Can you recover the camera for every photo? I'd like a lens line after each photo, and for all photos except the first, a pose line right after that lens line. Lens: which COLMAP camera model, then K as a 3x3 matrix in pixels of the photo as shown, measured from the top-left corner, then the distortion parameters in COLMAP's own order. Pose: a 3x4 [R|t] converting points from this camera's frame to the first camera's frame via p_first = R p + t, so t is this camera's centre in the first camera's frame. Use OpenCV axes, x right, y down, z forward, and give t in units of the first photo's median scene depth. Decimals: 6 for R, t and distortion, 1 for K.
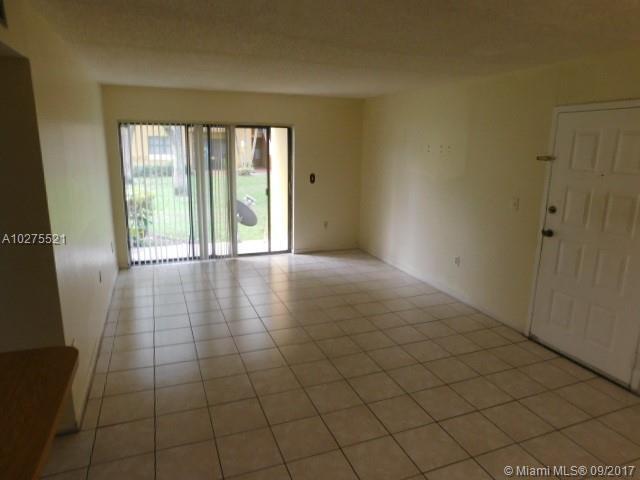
lens RADIAL K [[426.3, 0, 320.5], [0, 426.3, 239.1], [0, 0, 1]] dist [-0.065278, 0.051980]
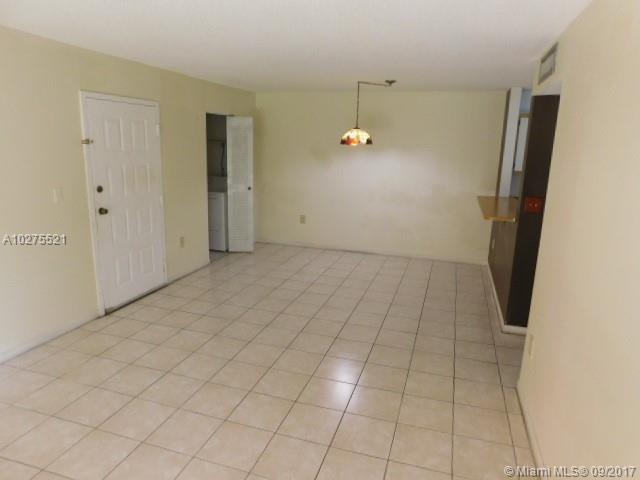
lens RADIAL K [[426.3, 0, 322.0], [0, 426.3, 243.1], [0, 0, 1]] dist [-0.065278, 0.051980]
pose [[-0.780158, -0.176160, 0.600267, -0.449533], [0.100805, 0.911594, 0.398540, -0.250614], [-0.617407, 0.371434, -0.693430, 1.146436]]
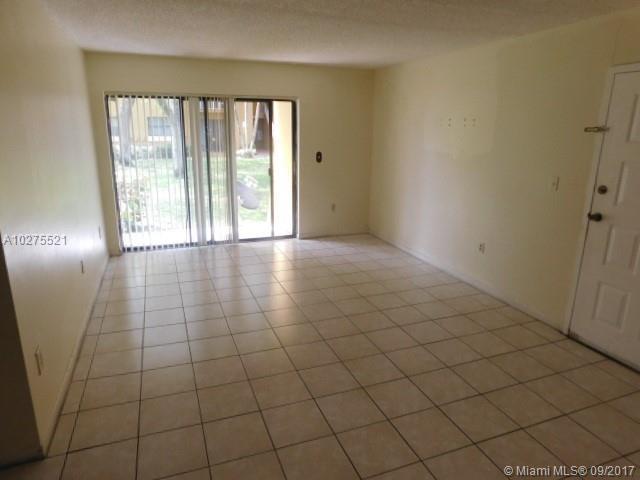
lens RADIAL K [[426.3, 0, 321.1], [0, 426.3, 239.7], [0, 0, 1]] dist [-0.065278, 0.051980]
pose [[0.999990, -0.001515, -0.004202, -0.015381], [0.001686, 0.999162, 0.040903, -0.003127], [0.004136, -0.040909, 0.999154, 0.109923]]
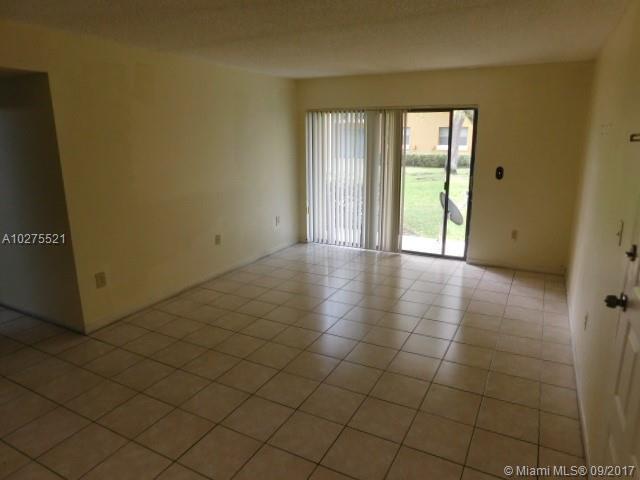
lens RADIAL K [[426.3, 0, 318.5], [0, 426.3, 236.4], [0, 0, 1]] dist [-0.065278, 0.051980]
pose [[0.648556, 0.161471, -0.743843, 0.525549], [-0.153709, 0.984890, 0.079777, -0.056593], [0.745485, 0.062595, 0.663576, 0.359203]]
